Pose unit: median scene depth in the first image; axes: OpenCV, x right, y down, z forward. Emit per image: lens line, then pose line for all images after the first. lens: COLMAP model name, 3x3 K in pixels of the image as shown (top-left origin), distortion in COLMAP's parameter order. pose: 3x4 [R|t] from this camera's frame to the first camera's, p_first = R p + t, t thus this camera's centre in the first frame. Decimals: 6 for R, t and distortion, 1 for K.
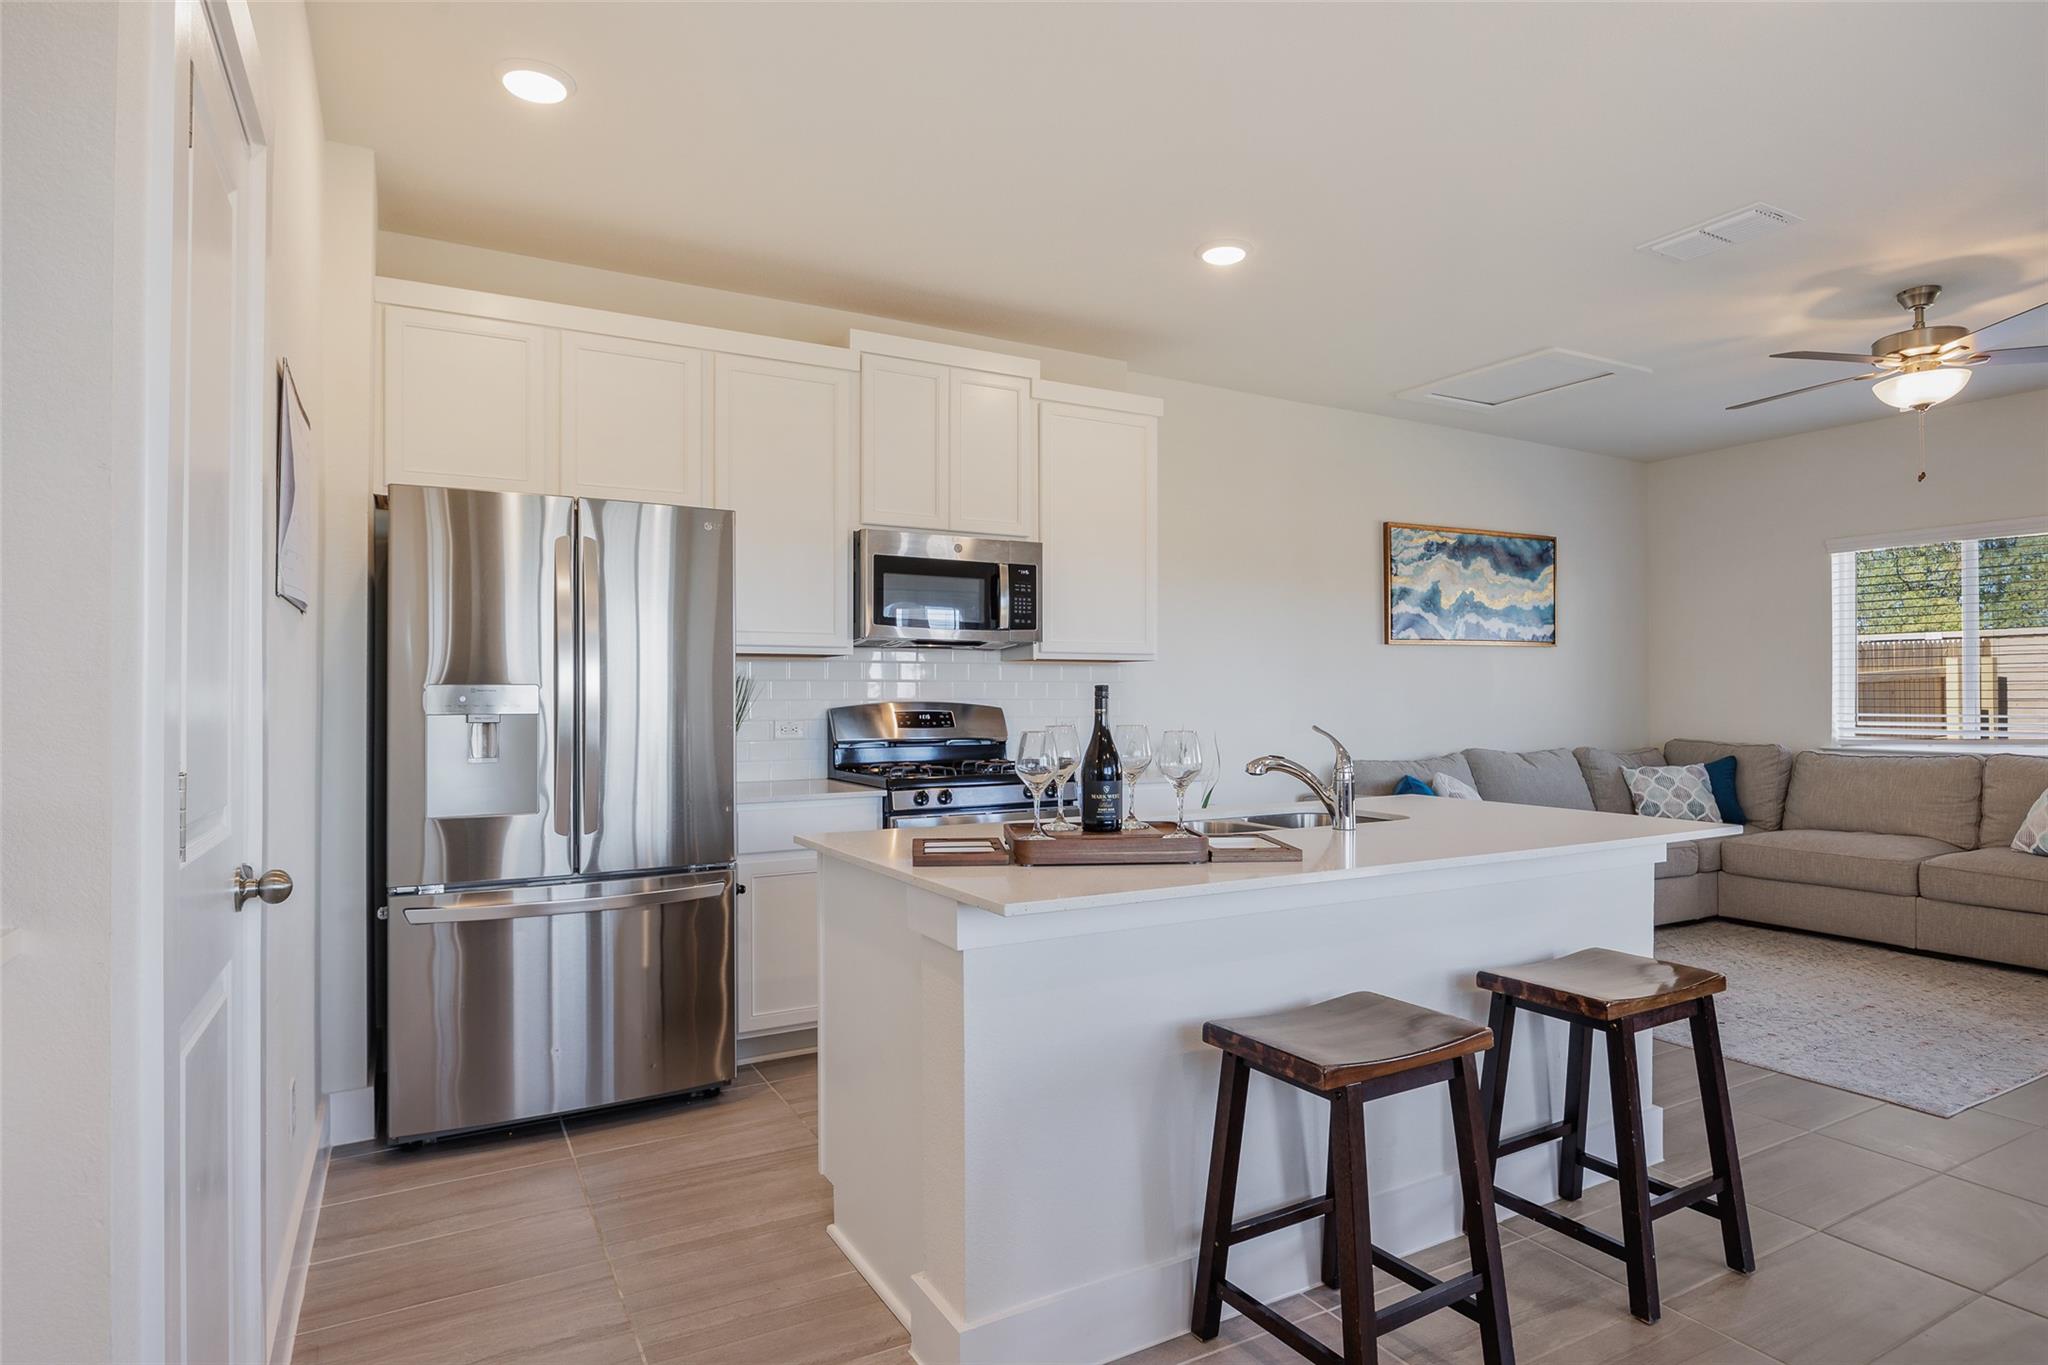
lens RADIAL K [[1109.1, 0, 1030.3], [0, 1109.1, 699.2], [0, 0, 1]] dist [0.001997, 0.001175]
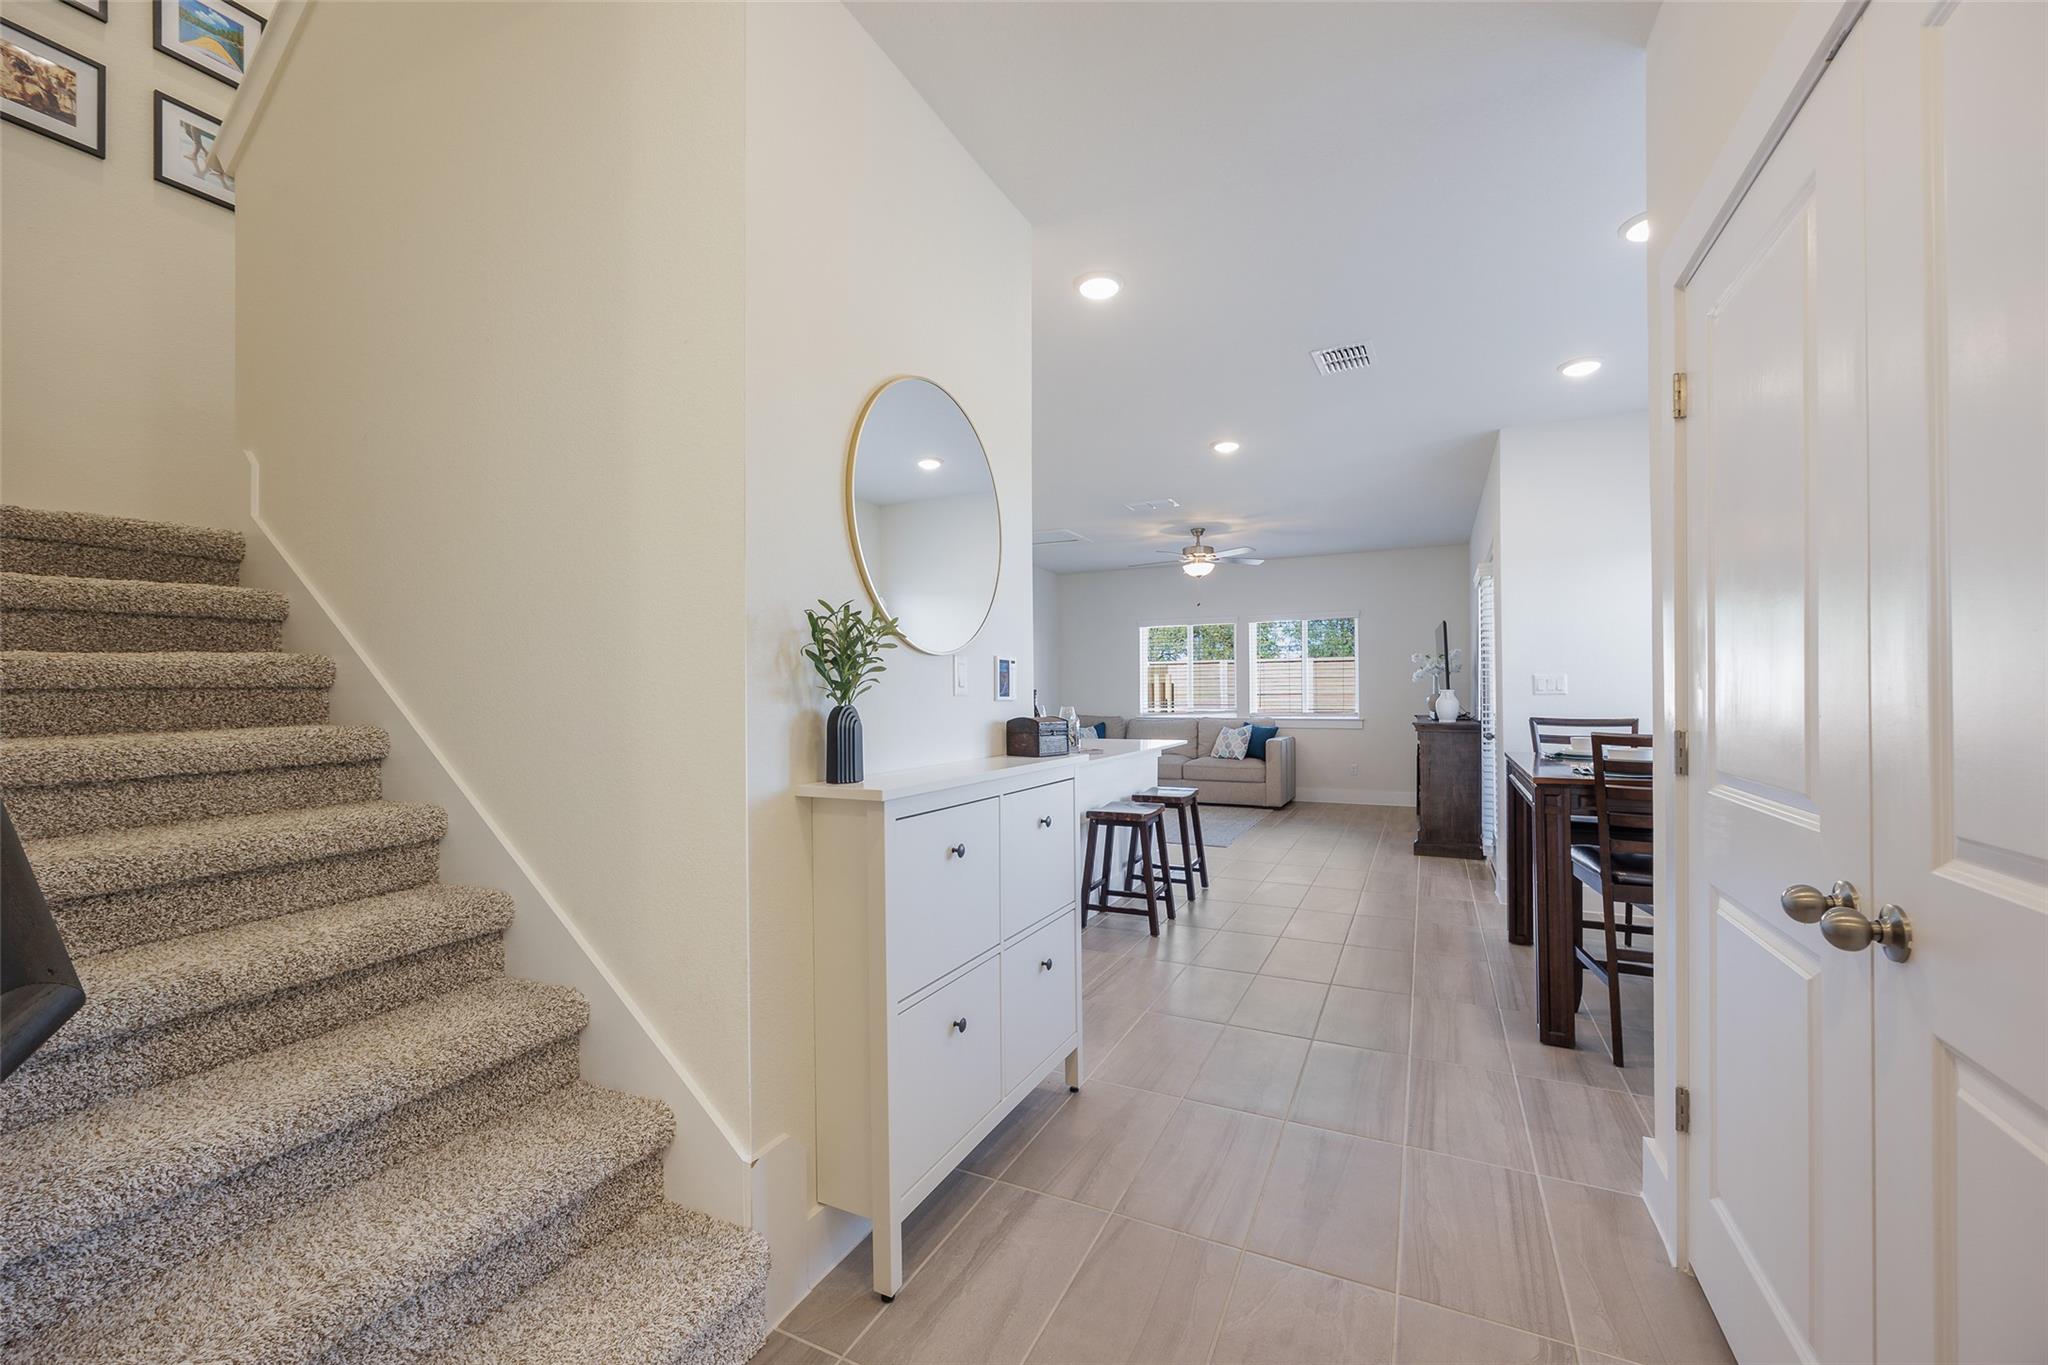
lens RADIAL K [[795.8, 0, 1026.4], [0, 795.8, 685.5], [0, 0, 1]] dist [-0.001105, -0.000105]
pose [[0.830460, 0.004766, 0.557057, -0.501814], [0.001645, 0.999938, -0.011009, -0.001555], [-0.557075, 0.010059, 0.830401, -0.255014]]
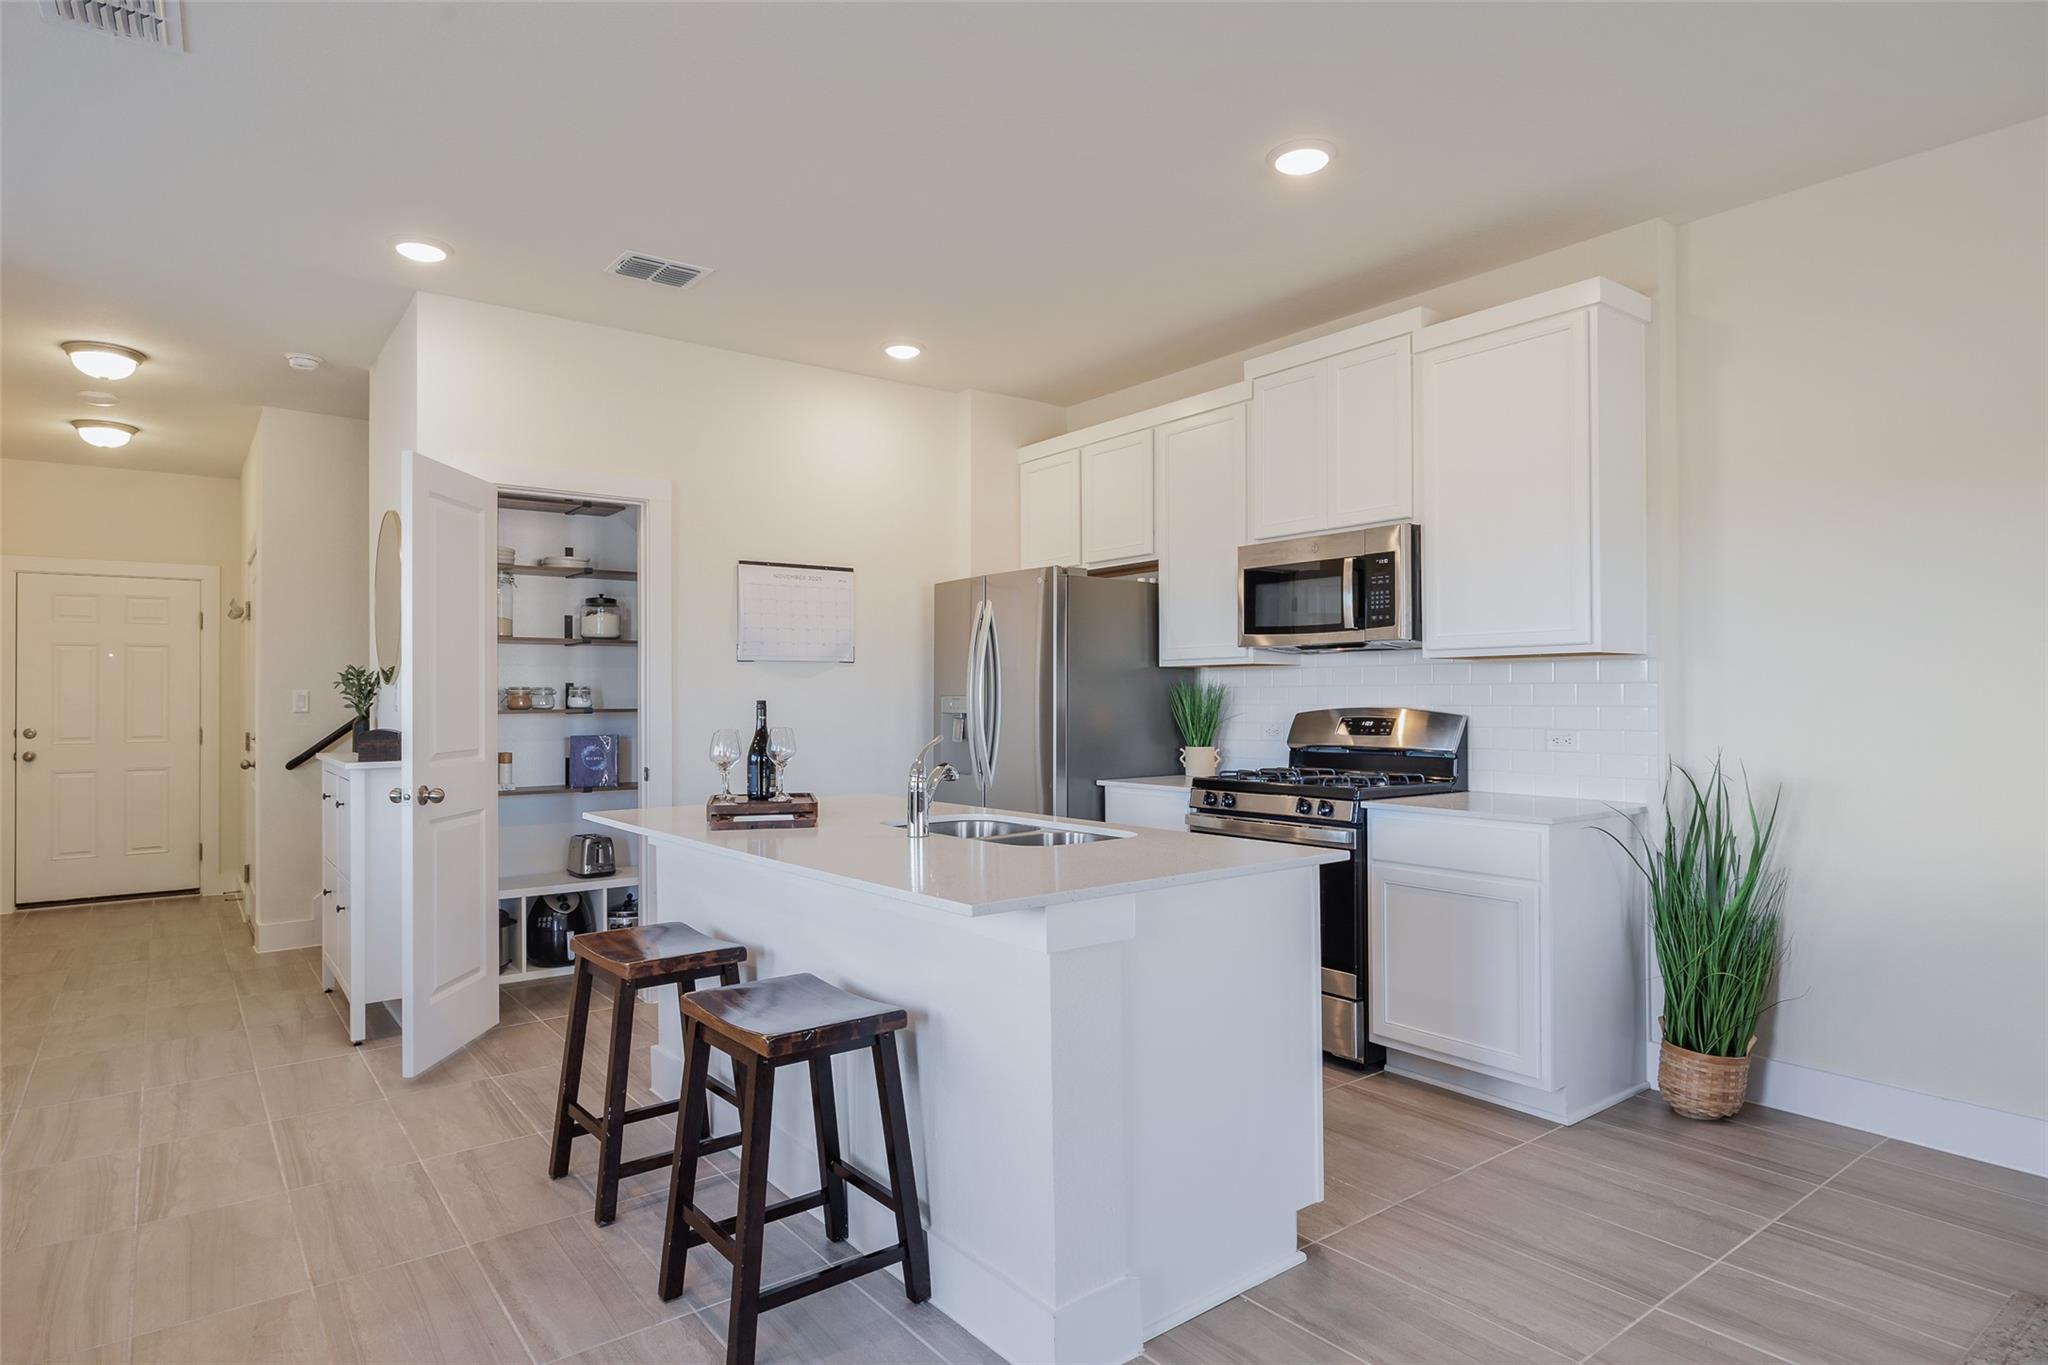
lens RADIAL K [[1135.9, 0, 1028.6], [0, 1135.9, 686.1], [0, 0, 1]] dist [0.002173, 0.001139]
pose [[0.149740, -0.011828, -0.988655, 0.859966], [0.002124, 0.999930, -0.011641, -0.006330], [0.988723, -0.000357, 0.149755, 0.602648]]
